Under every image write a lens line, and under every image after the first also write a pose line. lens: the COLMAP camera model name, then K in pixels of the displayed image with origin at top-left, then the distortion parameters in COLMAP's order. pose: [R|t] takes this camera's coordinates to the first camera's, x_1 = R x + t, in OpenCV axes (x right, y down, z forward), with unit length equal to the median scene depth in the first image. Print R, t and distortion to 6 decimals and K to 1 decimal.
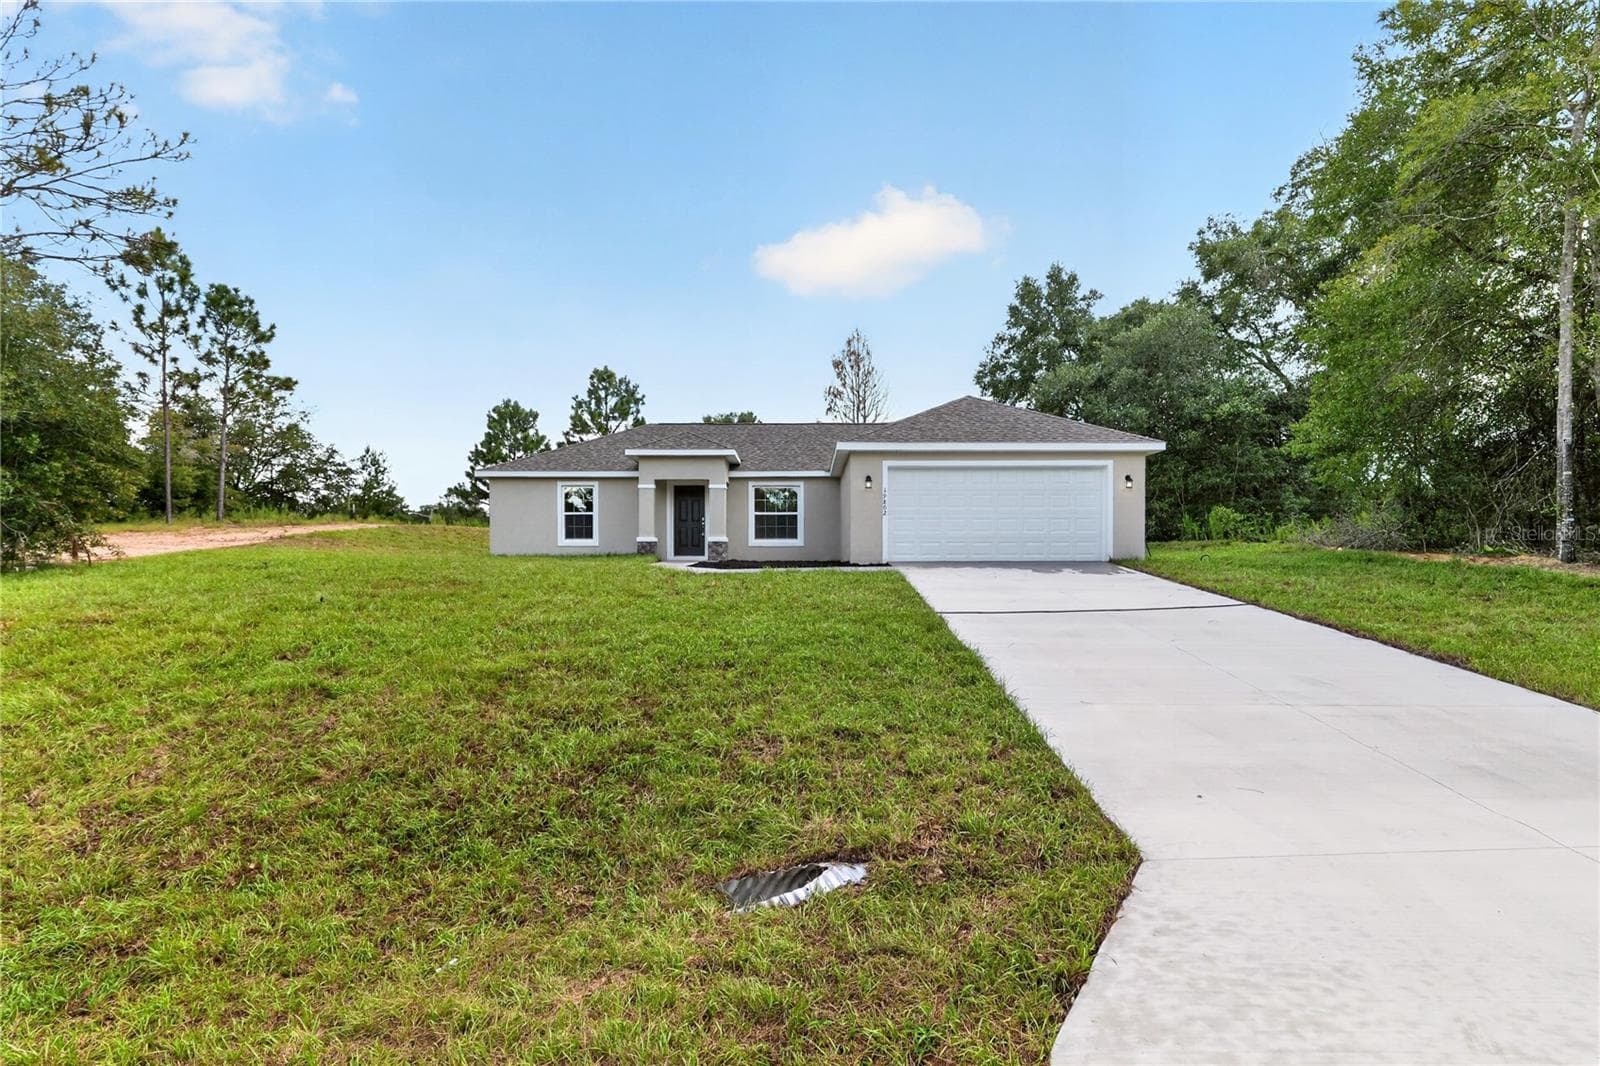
lens RADIAL K [[818.0, 0, 798.7], [0, 818.0, 565.2], [0, 0, 1]] dist [0.000407, -0.000650]
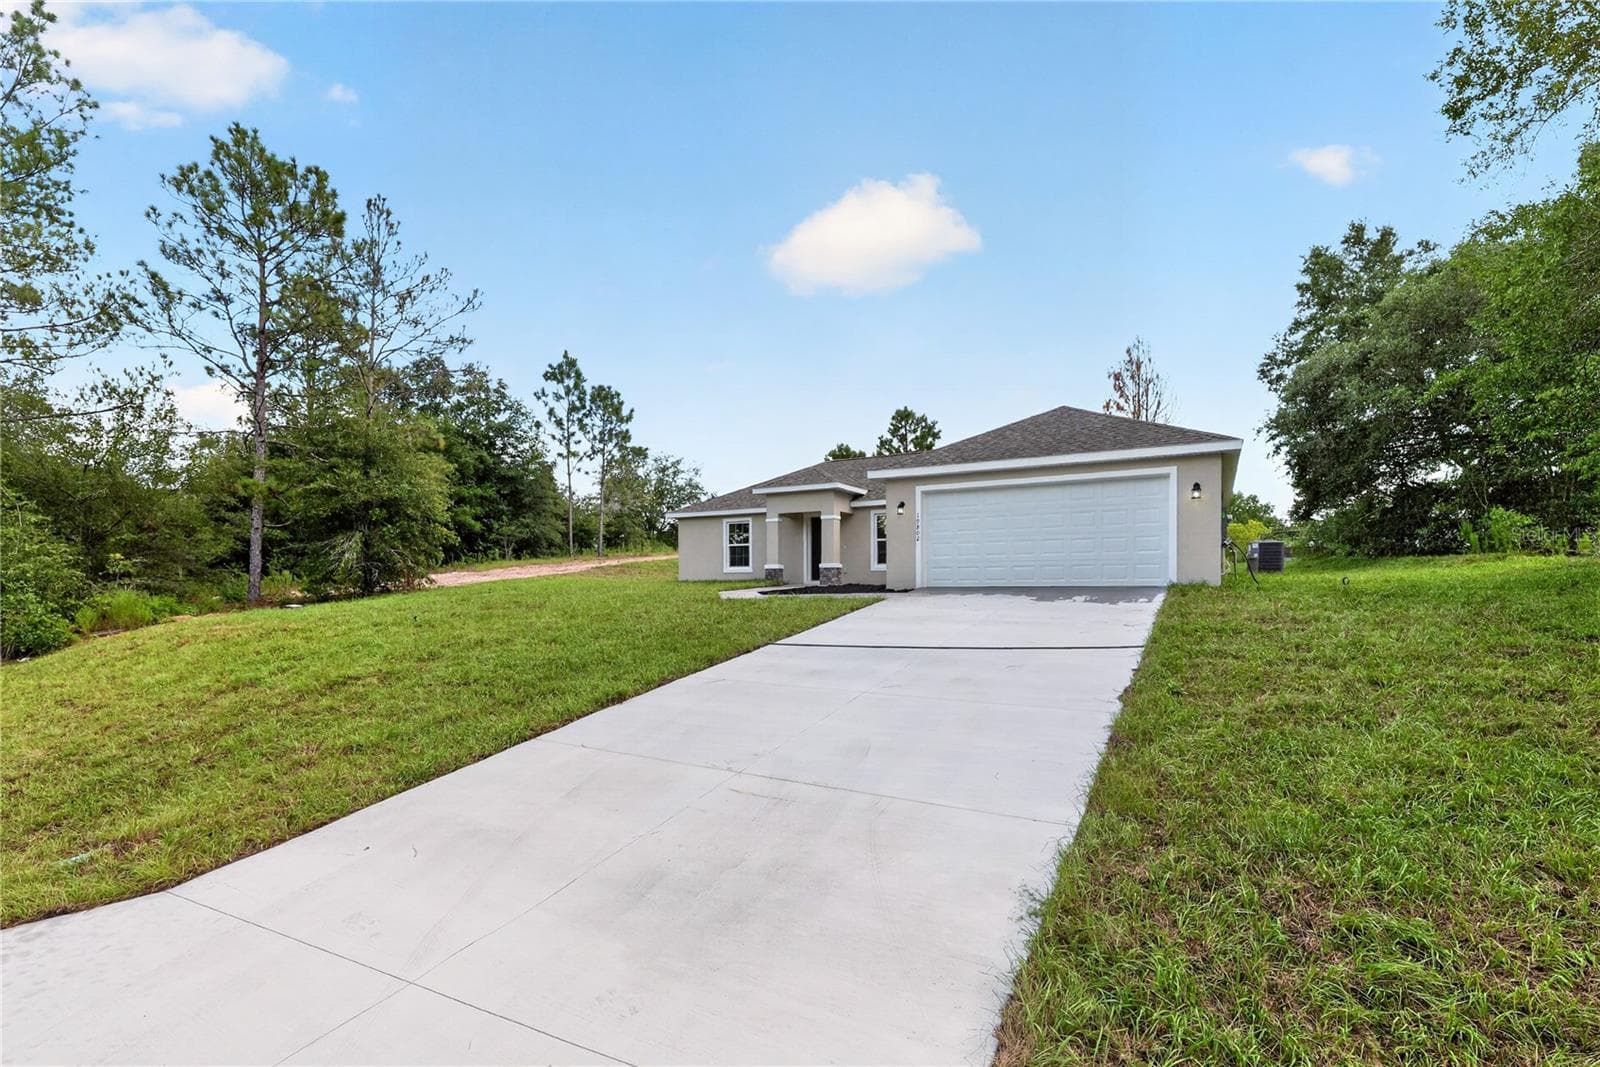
lens RADIAL K [[735.8, 0, 792.4], [0, 735.8, 580.3], [0, 0, 1]] dist [0.000480, 0.000374]
pose [[0.871028, -0.006779, -0.491187, 0.228992], [0.006278, 0.999977, -0.002668, -0.006622], [0.491194, -0.000759, 0.871050, 0.082161]]
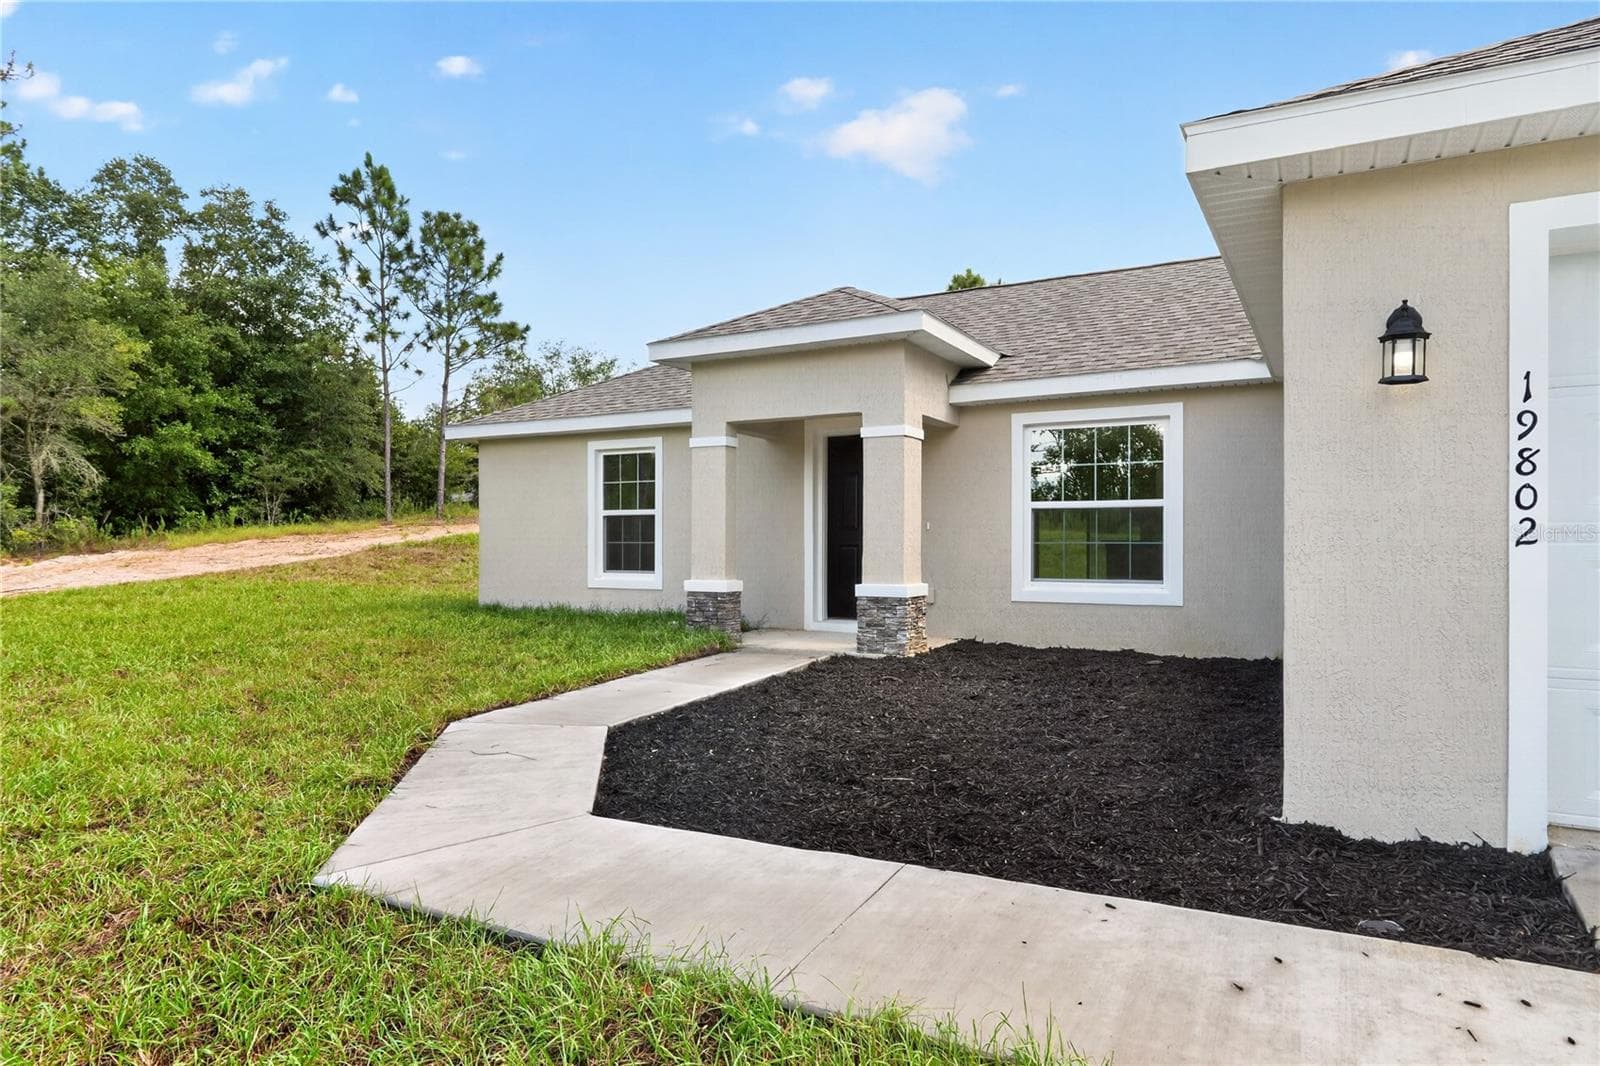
lens RADIAL K [[965.2, 0, 797.3], [0, 965.2, 539.9], [0, 0, 1]] dist [-0.008800, -0.000415]
pose [[0.875346, -0.000797, -0.483496, 0.040084], [0.000184, 0.999999, -0.001315, -0.034704], [0.483496, 0.001062, 0.875346, 0.428950]]
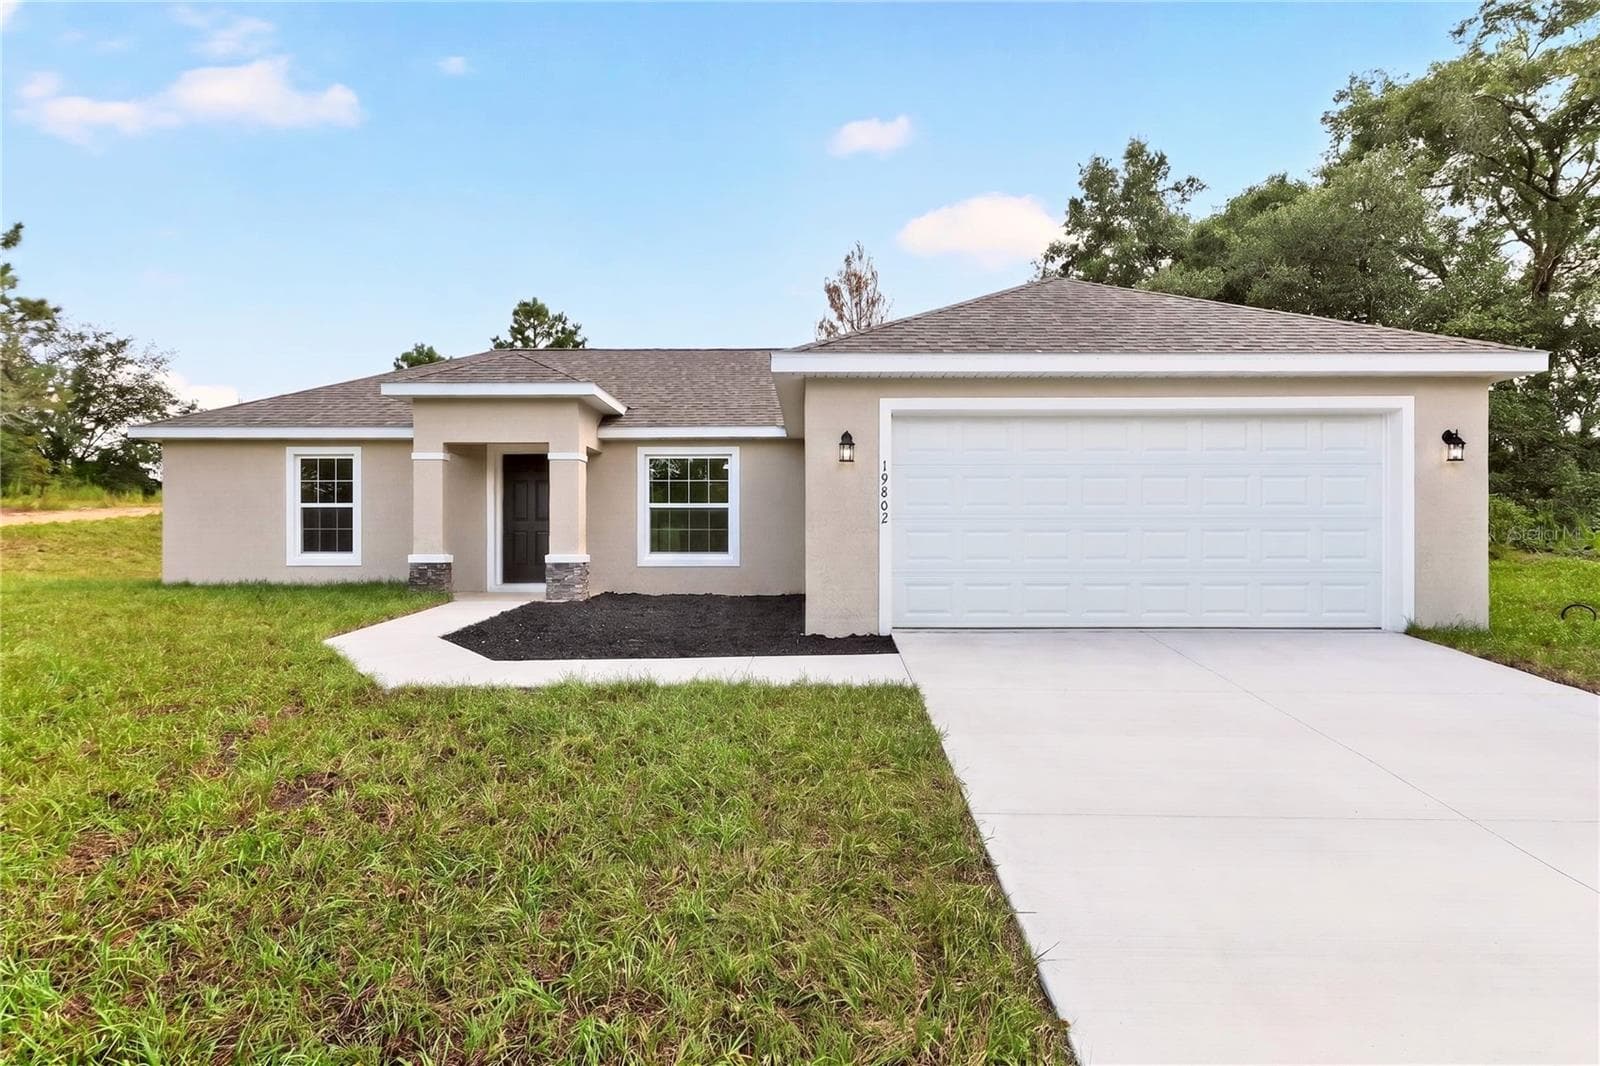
lens RADIAL K [[894.2, 0, 798.2], [0, 894.2, 537.0], [0, 0, 1]] dist [-0.001173, -0.001603]
pose [[0.999978, 0.000194, -0.006613, 0.034950], [-0.000211, 0.999997, -0.002541, -0.029493], [0.006613, 0.002542, 0.999975, 0.293193]]
